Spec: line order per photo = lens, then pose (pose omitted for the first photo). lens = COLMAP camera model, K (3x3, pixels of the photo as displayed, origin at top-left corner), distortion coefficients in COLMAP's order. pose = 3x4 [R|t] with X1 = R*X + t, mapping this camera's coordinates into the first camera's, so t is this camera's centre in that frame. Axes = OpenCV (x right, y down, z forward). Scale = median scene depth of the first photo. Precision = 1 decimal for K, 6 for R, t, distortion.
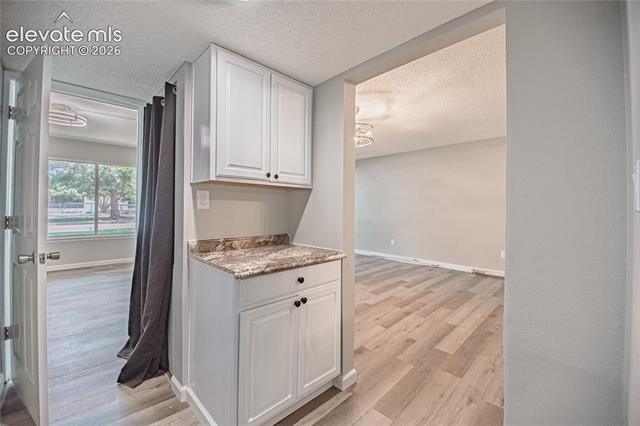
lens RADIAL K [[265.4, 0, 314.7], [0, 265.4, 204.0], [0, 0, 1]] dist [0.000571, -0.012499]
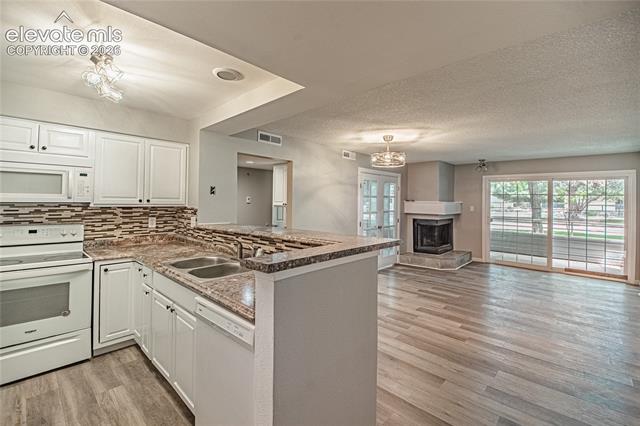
lens RADIAL K [[281.1, 0, 323.6], [0, 281.1, 196.5], [0, 0, 1]] dist [0.012511, -0.015781]
pose [[0.058860, -0.022063, -0.998022, 1.229118], [-0.000192, 0.999755, -0.022113, -0.055635], [0.998266, 0.001494, 0.058841, 0.575222]]
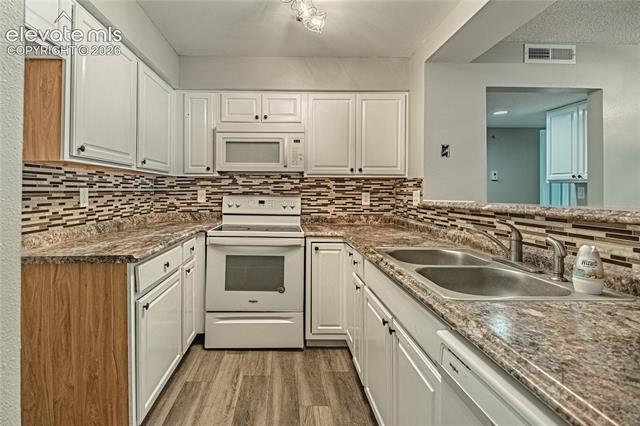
lens RADIAL K [[302.2, 0, 285.4], [0, 302.2, 188.4], [0, 0, 1]] dist [0.028867, -0.021520]
pose [[-0.690731, -0.011458, -0.723021, 1.004092], [0.000124, 0.999873, -0.015963, -0.005227], [0.723112, -0.011116, -0.690641, 0.471664]]
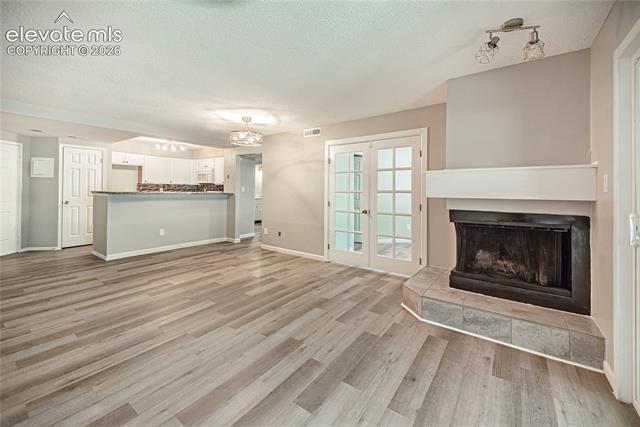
lens RADIAL K [[263.1, 0, 320.2], [0, 263.1, 188.8], [0, 0, 1]] dist [0.032993, -0.013198]
pose [[-0.985832, -0.010810, -0.167387, 0.007192], [-0.008556, 0.999863, -0.014177, 0.004627], [0.167518, -0.012544, -0.985789, 2.079361]]
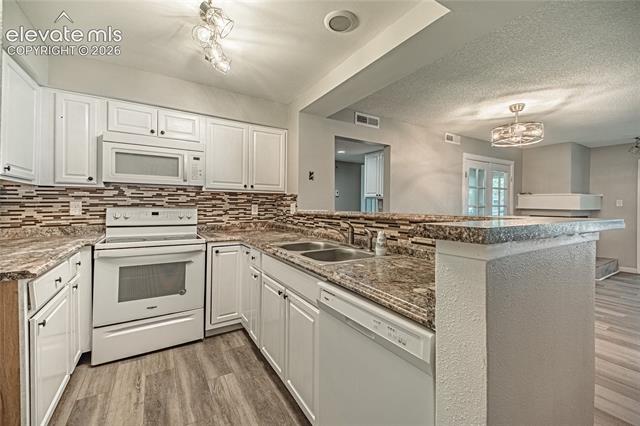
lens RADIAL K [[267.9, 0, 322.6], [0, 267.9, 203.9], [0, 0, 1]] dist [0.052831, -0.024283]
pose [[-0.205781, -0.005471, -0.978583, 1.103727], [-0.000466, 0.999985, -0.005493, -0.004341], [0.978598, -0.000674, -0.205781, 0.474851]]
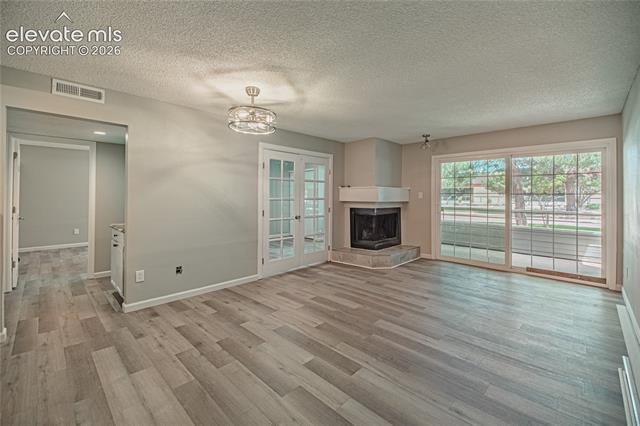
lens RADIAL K [[272.6, 0, 324.3], [0, 272.6, 195.3], [0, 0, 1]] dist [0.022525, -0.014270]
pose [[0.034325, -0.015448, -0.999291, 0.927525], [0.007942, 0.999853, -0.015184, 0.001044], [0.999379, -0.007415, 0.034442, 1.075203]]
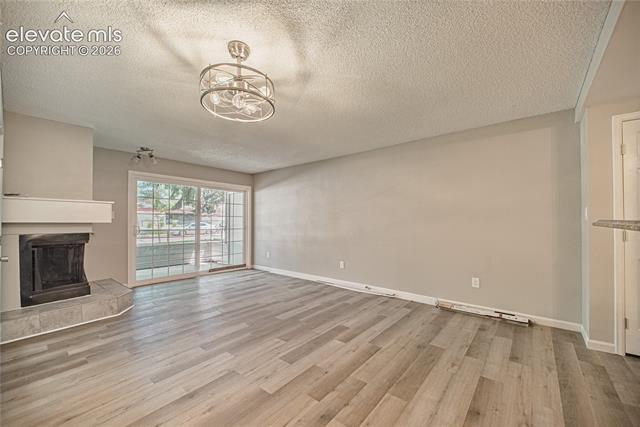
lens RADIAL K [[256.3, 0, 318.3], [0, 256.3, 219.3], [0, 0, 1]] dist [0.013348, -0.000350]
pose [[0.993441, -0.006578, 0.114159, 0.223535], [0.006388, 0.999978, 0.002034, 0.006030], [-0.114170, -0.001292, 0.993460, 0.387415]]
